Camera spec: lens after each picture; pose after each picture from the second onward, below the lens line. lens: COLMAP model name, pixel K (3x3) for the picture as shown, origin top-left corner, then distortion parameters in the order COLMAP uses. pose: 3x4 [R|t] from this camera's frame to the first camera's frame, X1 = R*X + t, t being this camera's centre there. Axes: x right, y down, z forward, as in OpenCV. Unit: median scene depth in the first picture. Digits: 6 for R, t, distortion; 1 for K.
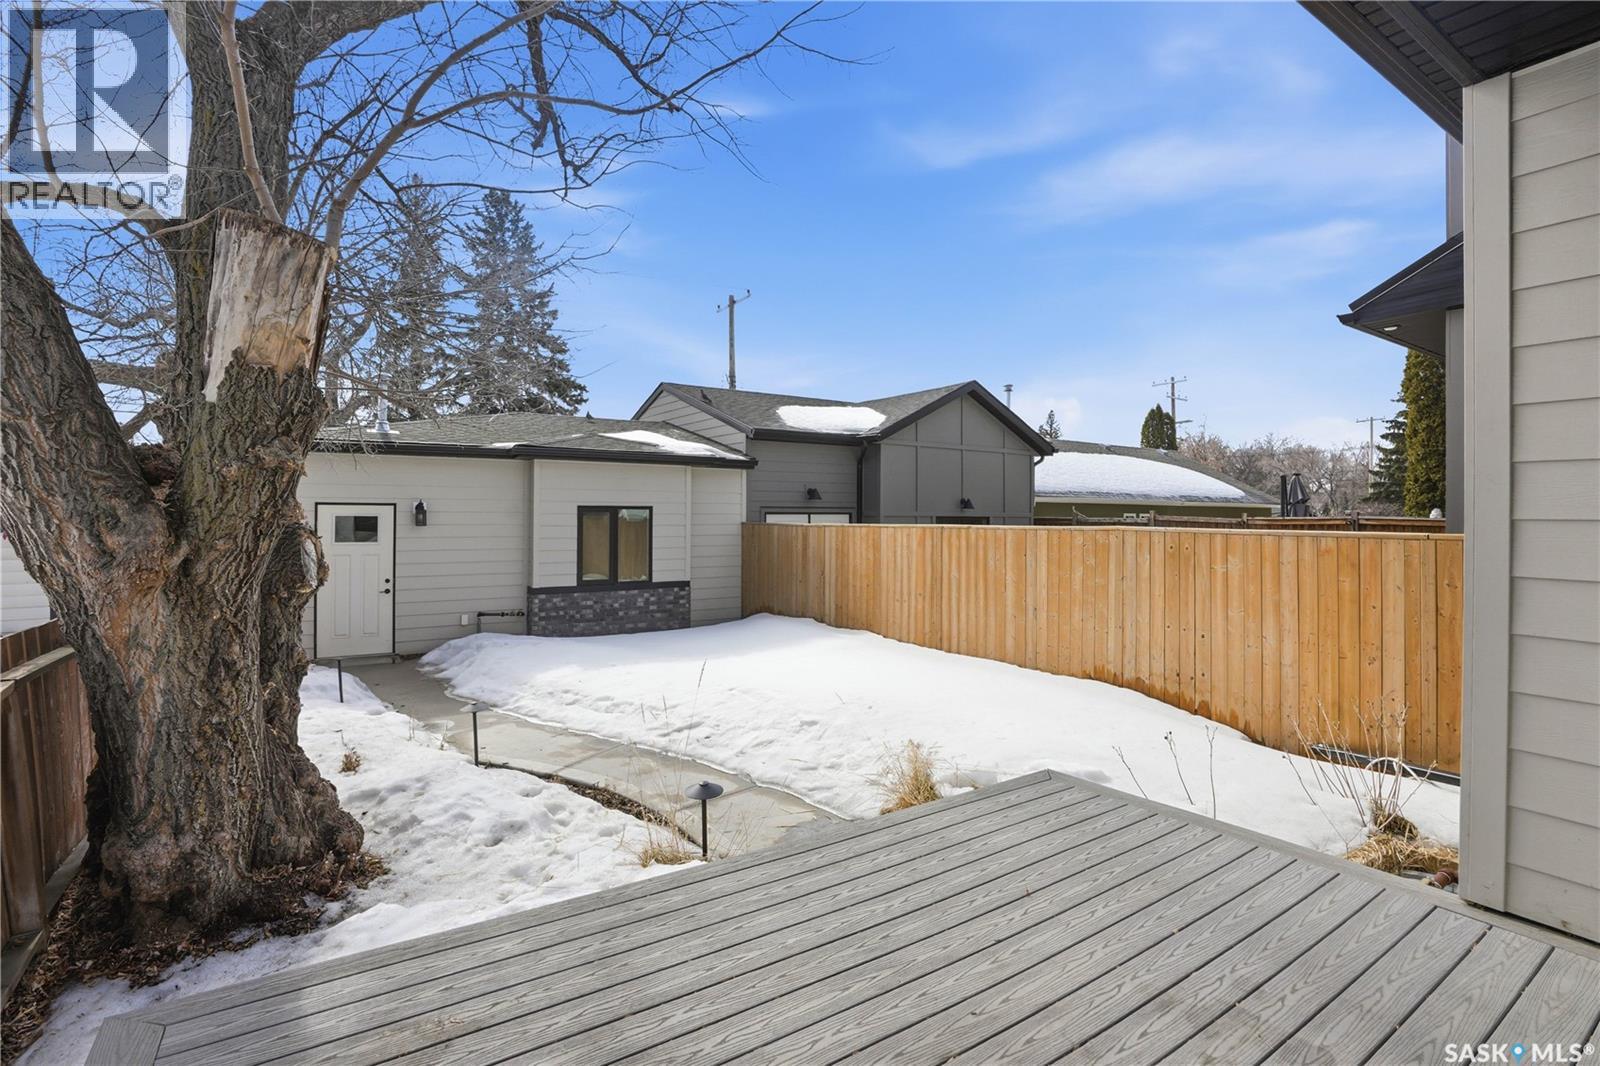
lens RADIAL K [[753.3, 0, 807.8], [0, 753.3, 524.5], [0, 0, 1]] dist [-0.074735, 0.028723]
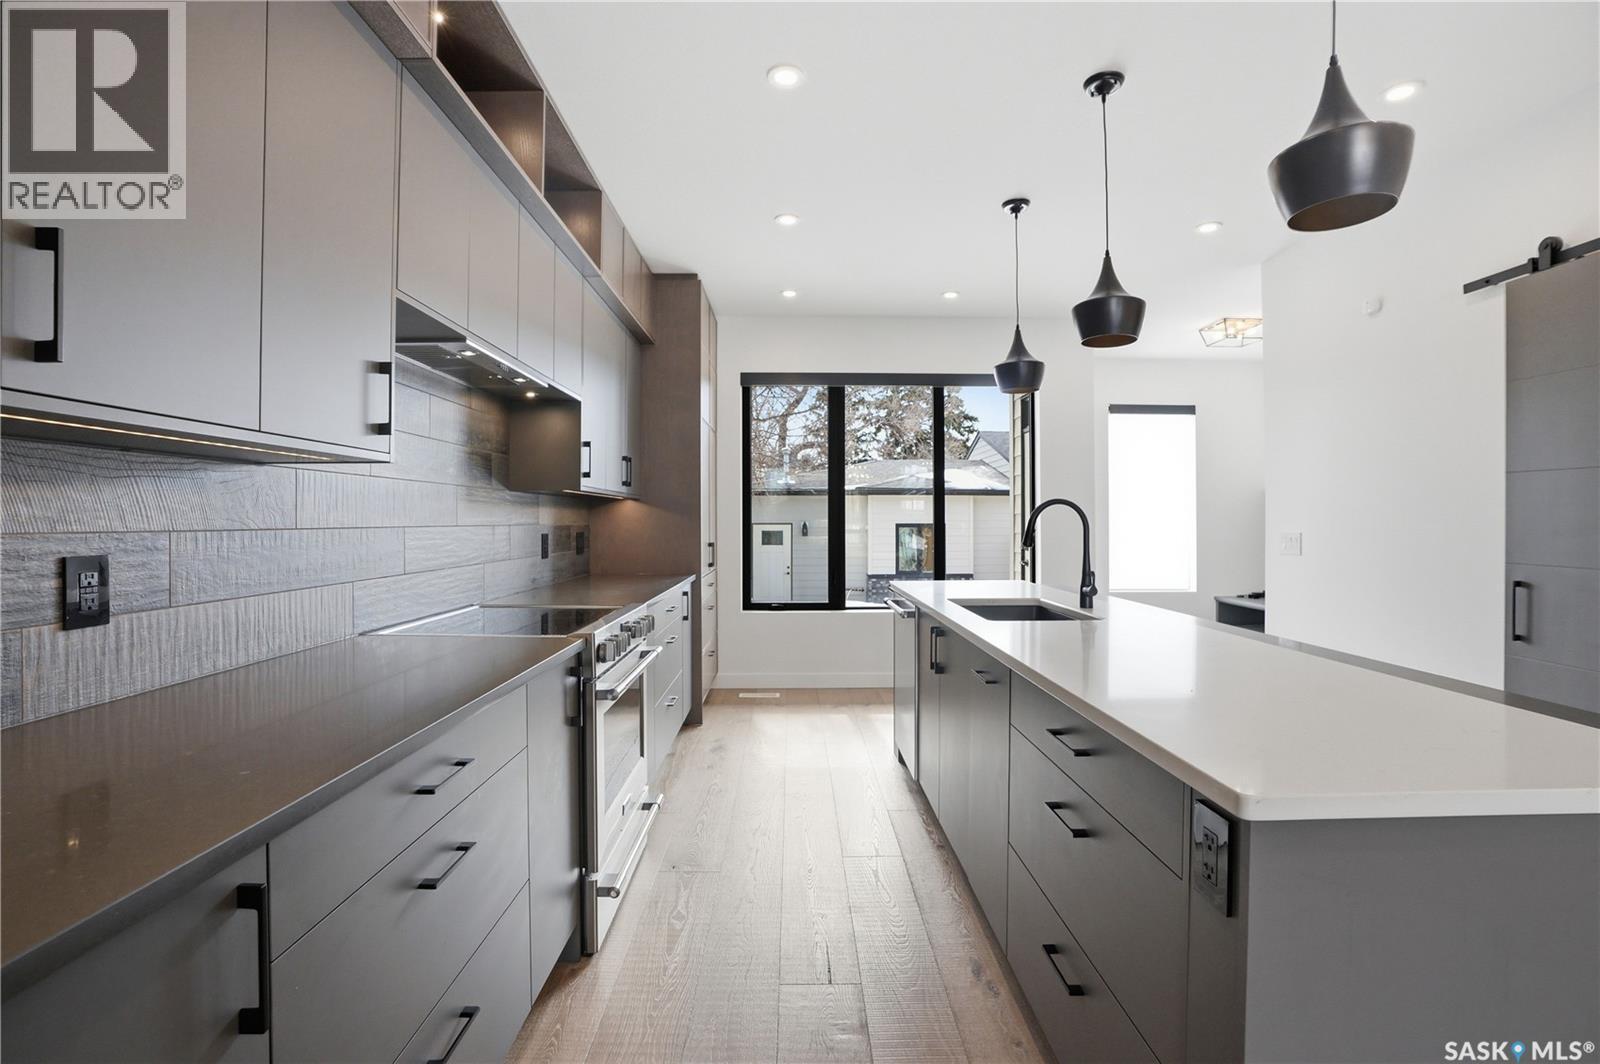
lens RADIAL K [[741.8, 0, 802.7], [0, 741.8, 520.1], [0, 0, 1]] dist [-0.078398, 0.031368]
pose [[0.833578, -0.015811, -0.552176, 0.423252], [0.004671, 0.999756, -0.021576, 0.001468], [0.552382, 0.015406, 0.833448, -0.440389]]
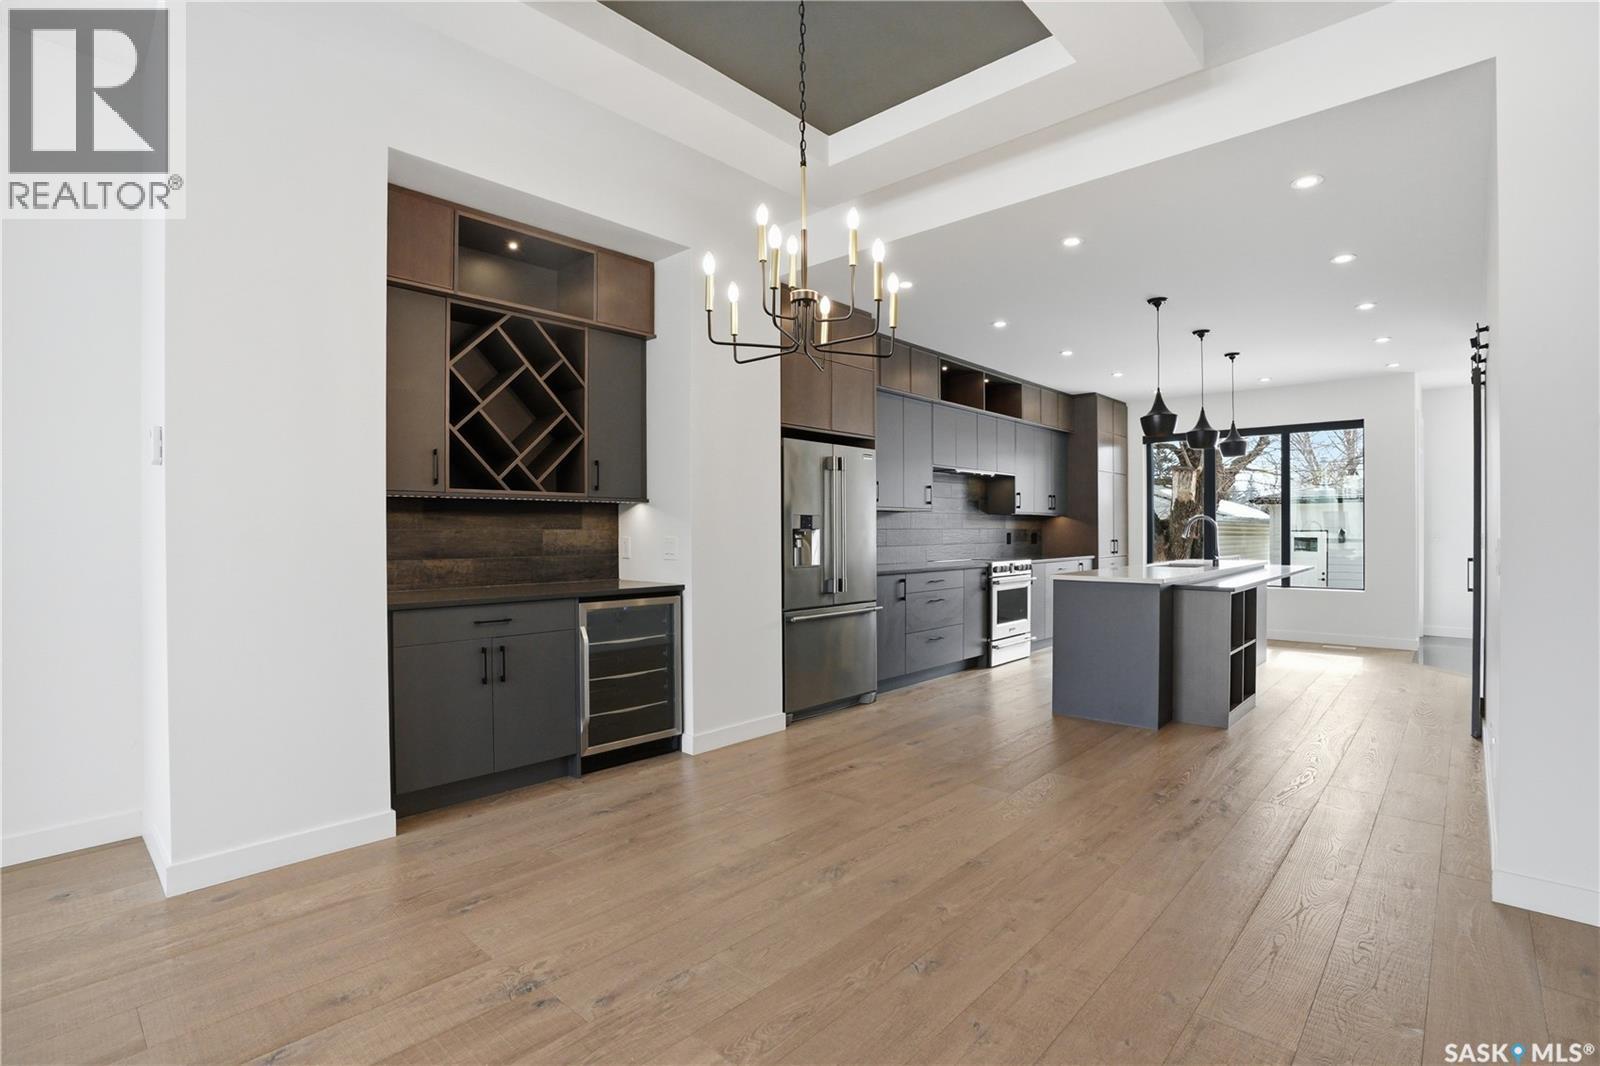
lens RADIAL K [[753.3, 0, 807.8], [0, 753.3, 524.5], [0, 0, 1]] dist [-0.074735, 0.028723]
pose [[0.226562, -0.020367, -0.973784, 0.846723], [-0.010789, 0.999668, -0.023418, 0.011976], [0.973937, 0.015812, 0.226267, -0.600187]]
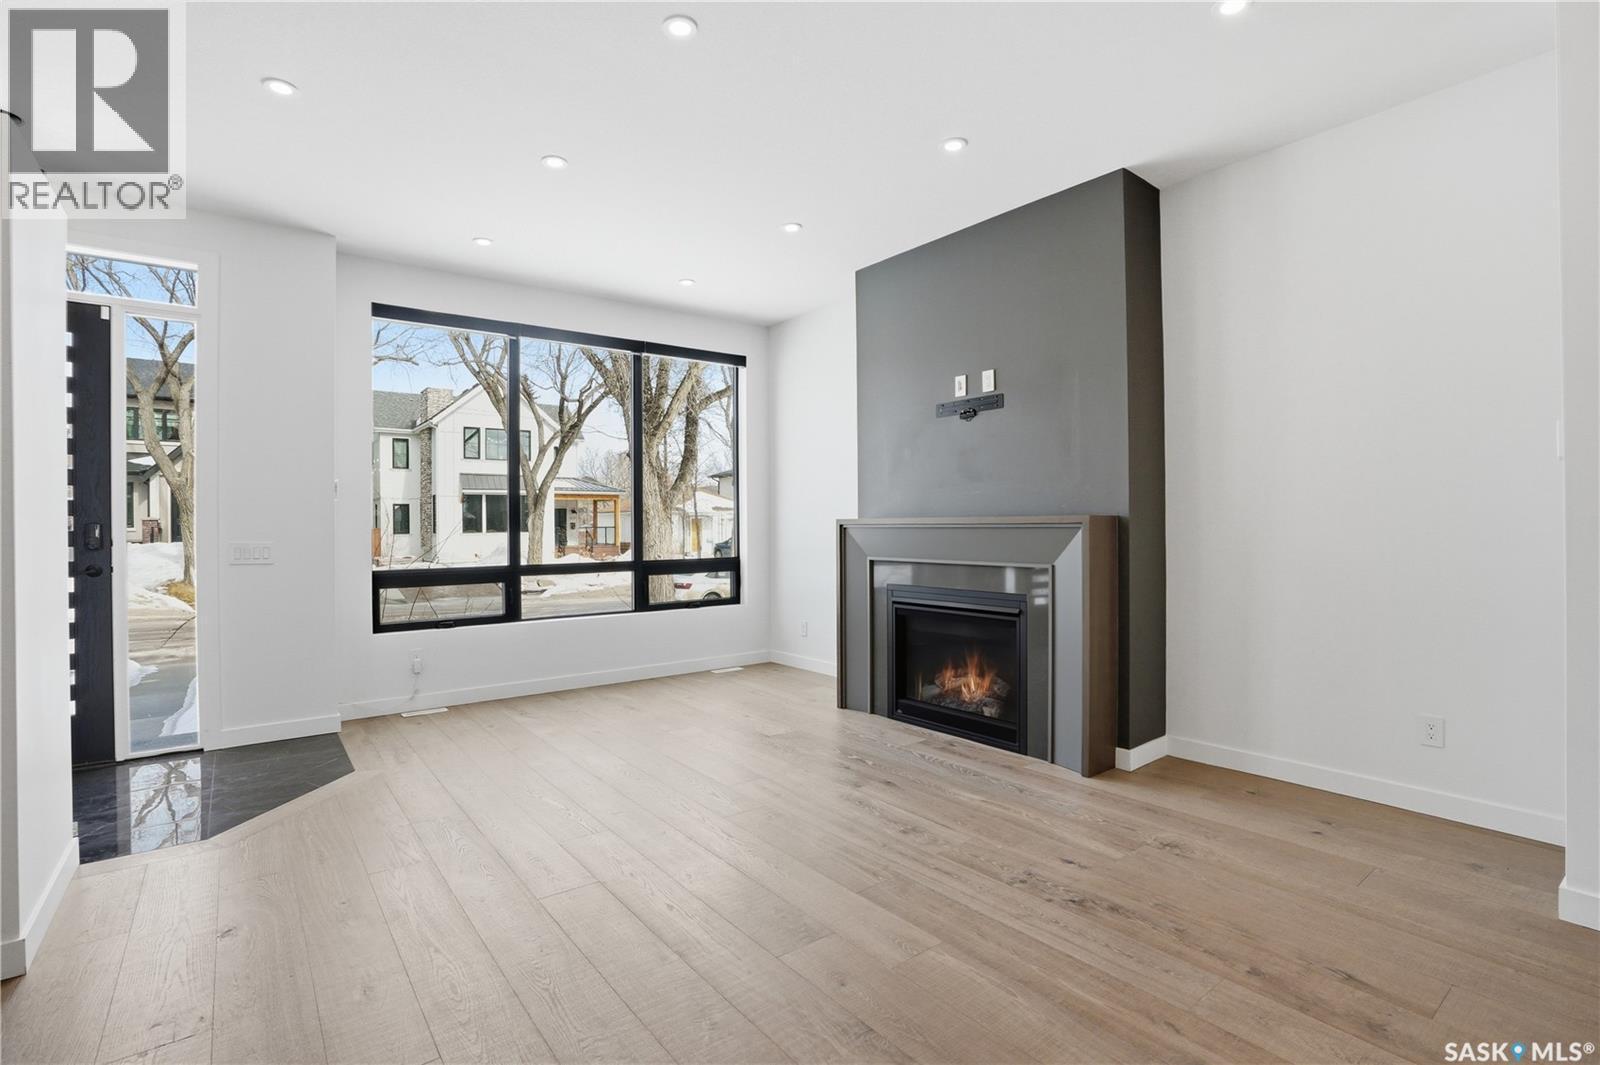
lens RADIAL K [[753.3, 0, 807.8], [0, 753.3, 524.0], [0, 0, 1]] dist [-0.074735, 0.028723]
pose [[-0.997517, -0.008064, -0.069961, 0.814038], [-0.009158, 0.999840, 0.015334, 0.006955], [0.069827, 0.015937, -0.997432, -0.541969]]
